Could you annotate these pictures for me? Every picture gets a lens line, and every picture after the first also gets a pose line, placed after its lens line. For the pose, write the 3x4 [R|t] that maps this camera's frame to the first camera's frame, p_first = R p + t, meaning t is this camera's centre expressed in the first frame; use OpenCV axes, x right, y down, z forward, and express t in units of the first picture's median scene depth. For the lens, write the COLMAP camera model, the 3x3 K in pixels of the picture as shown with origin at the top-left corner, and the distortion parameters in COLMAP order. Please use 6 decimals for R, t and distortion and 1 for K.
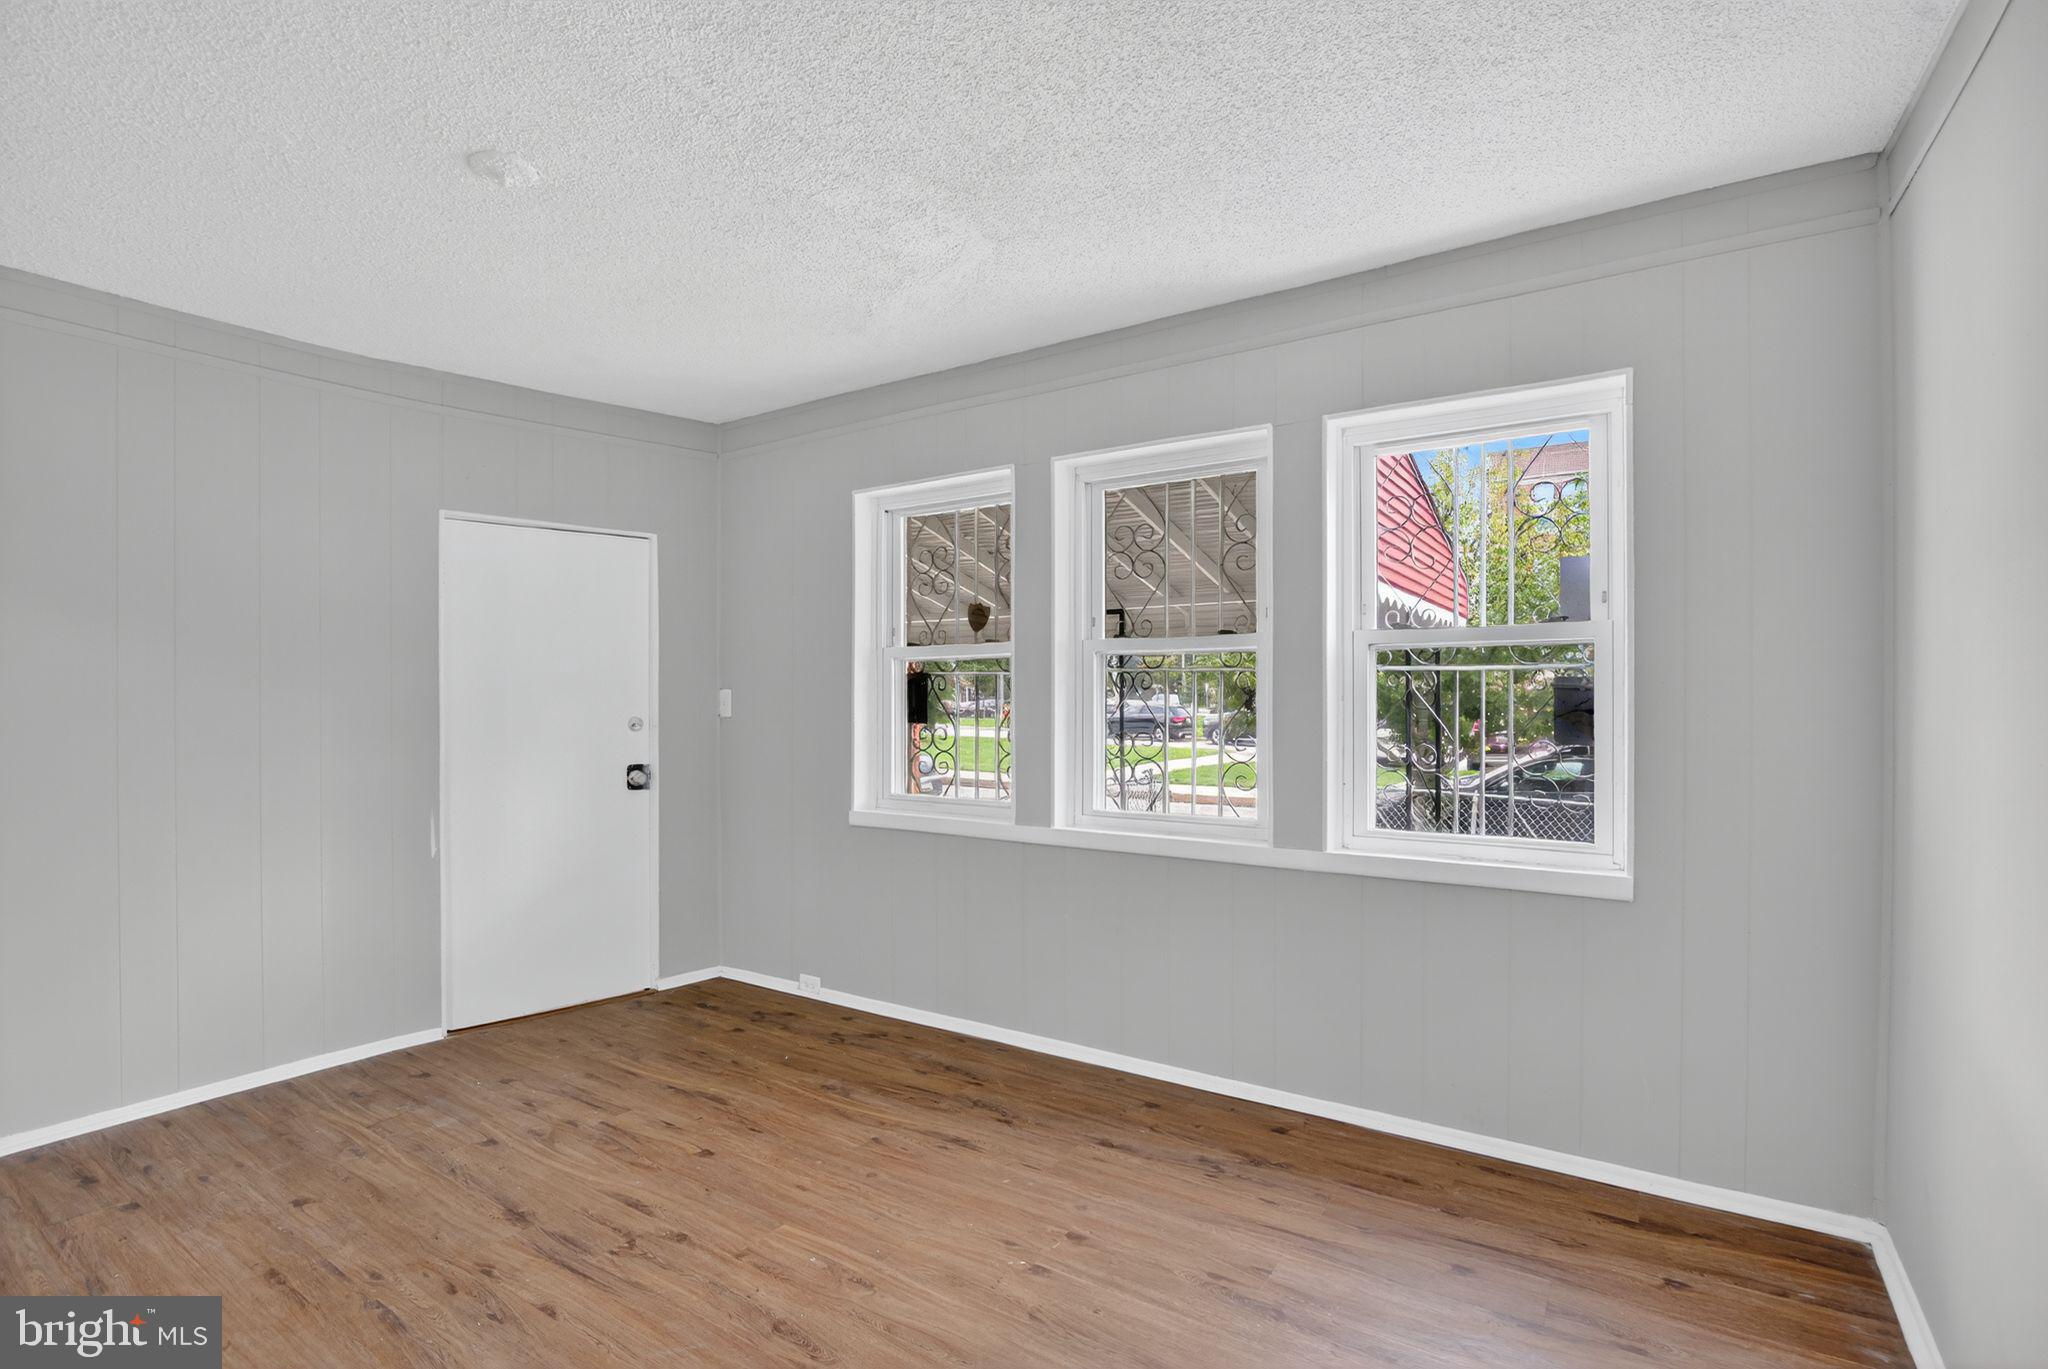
lens RADIAL K [[964.4, 0, 1027.9], [0, 964.4, 698.6], [0, 0, 1]] dist [-0.029227, -0.000578]
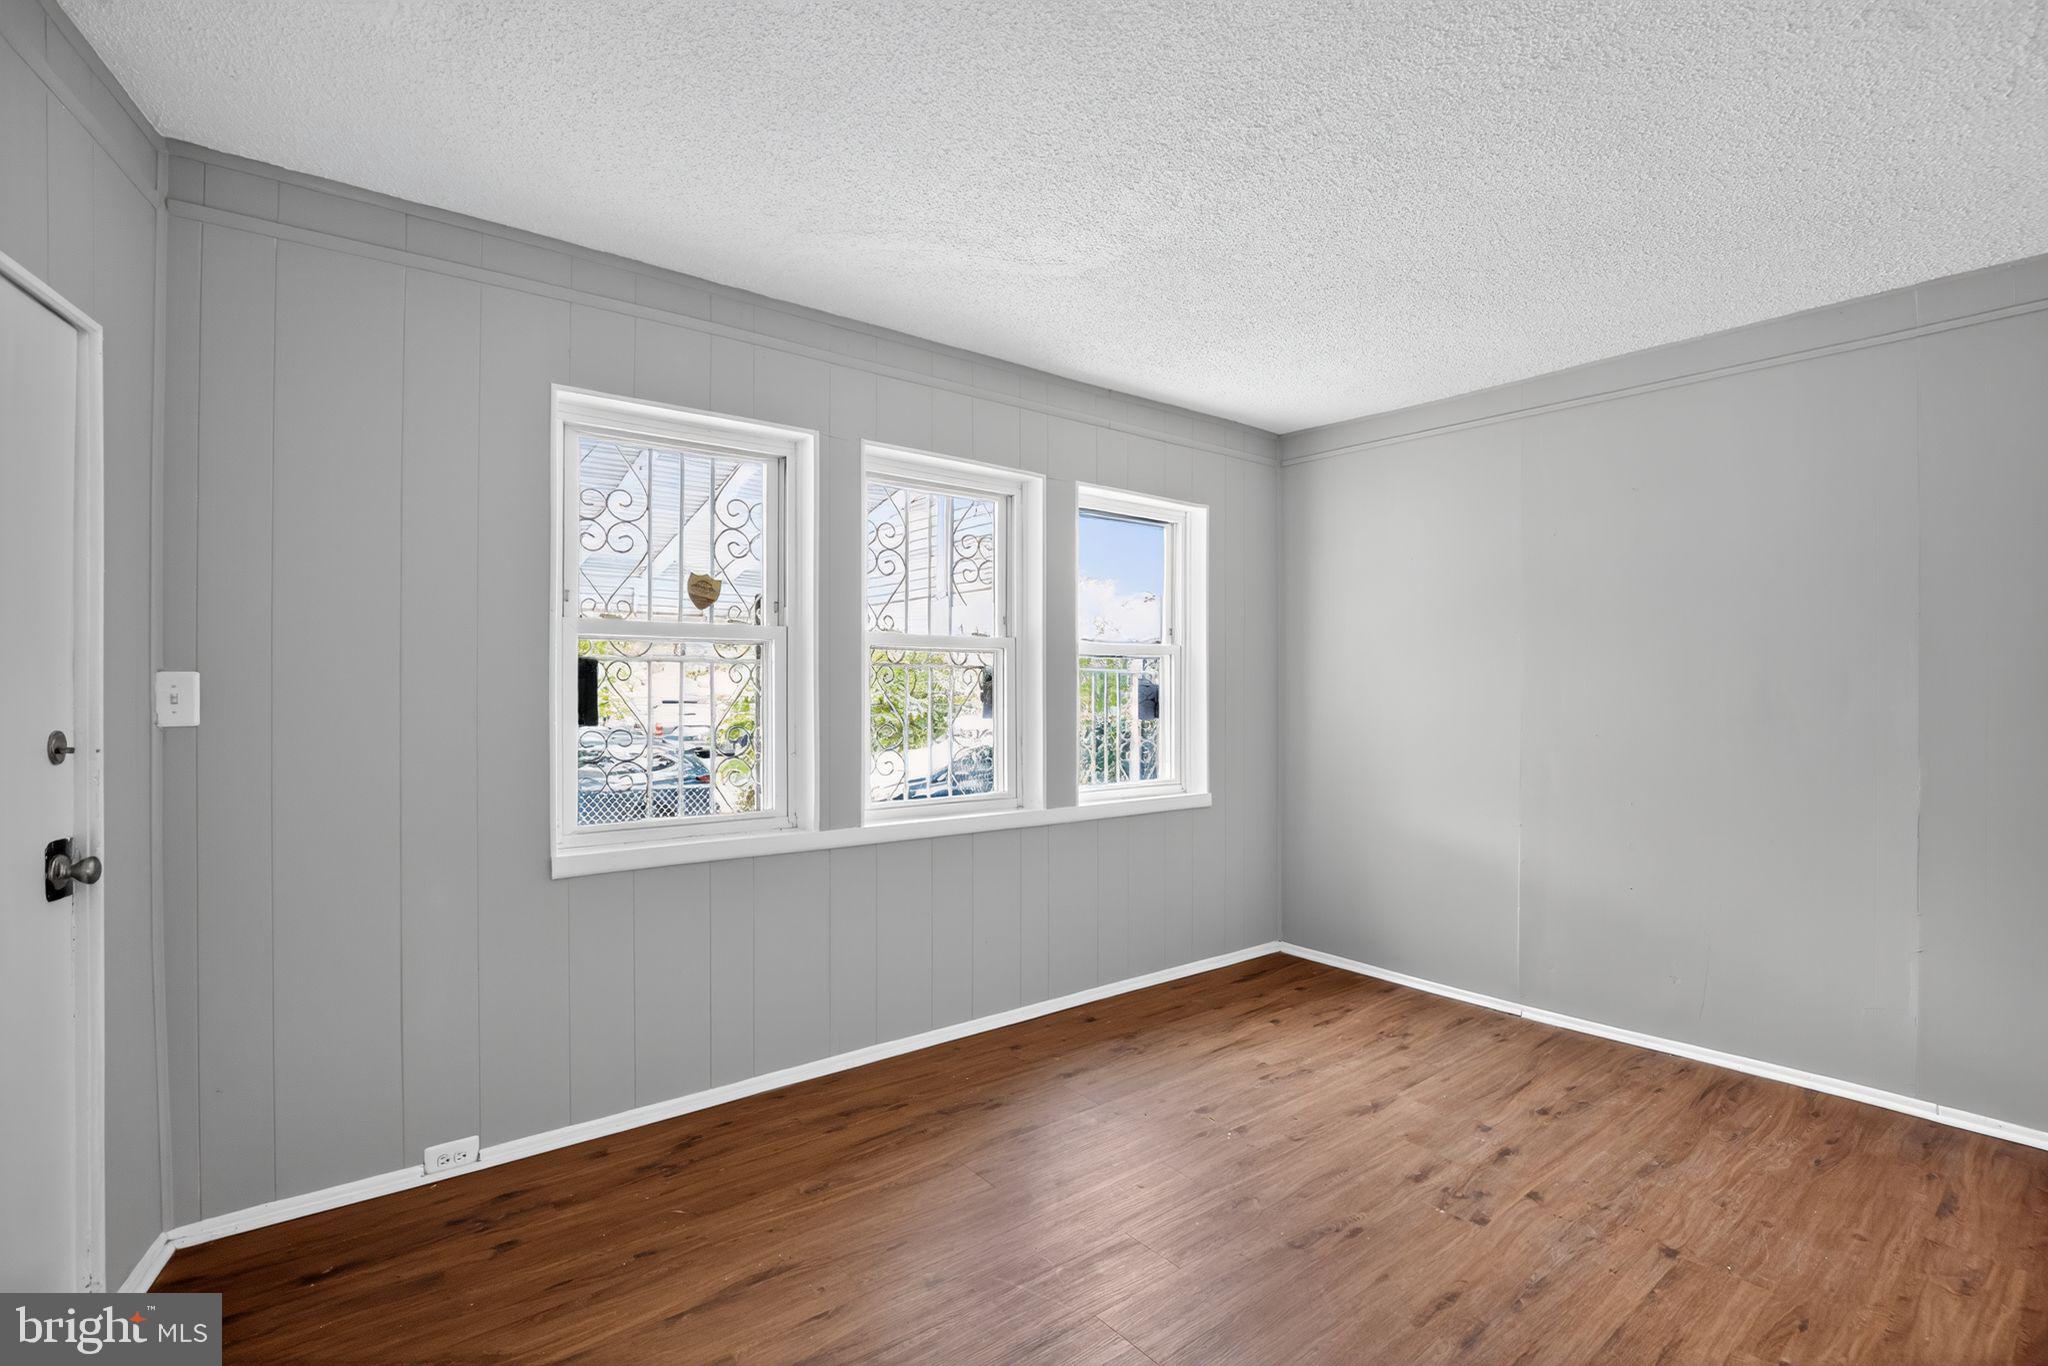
lens RADIAL K [[964.4, 0, 1028.4], [0, 964.4, 679.5], [0, 0, 1]] dist [-0.029227, -0.000578]
pose [[0.298890, 0.013789, 0.954188, -0.884893], [-0.000433, 0.999897, -0.014314, 0.002145], [-0.954287, 0.003865, 0.298865, 0.588938]]
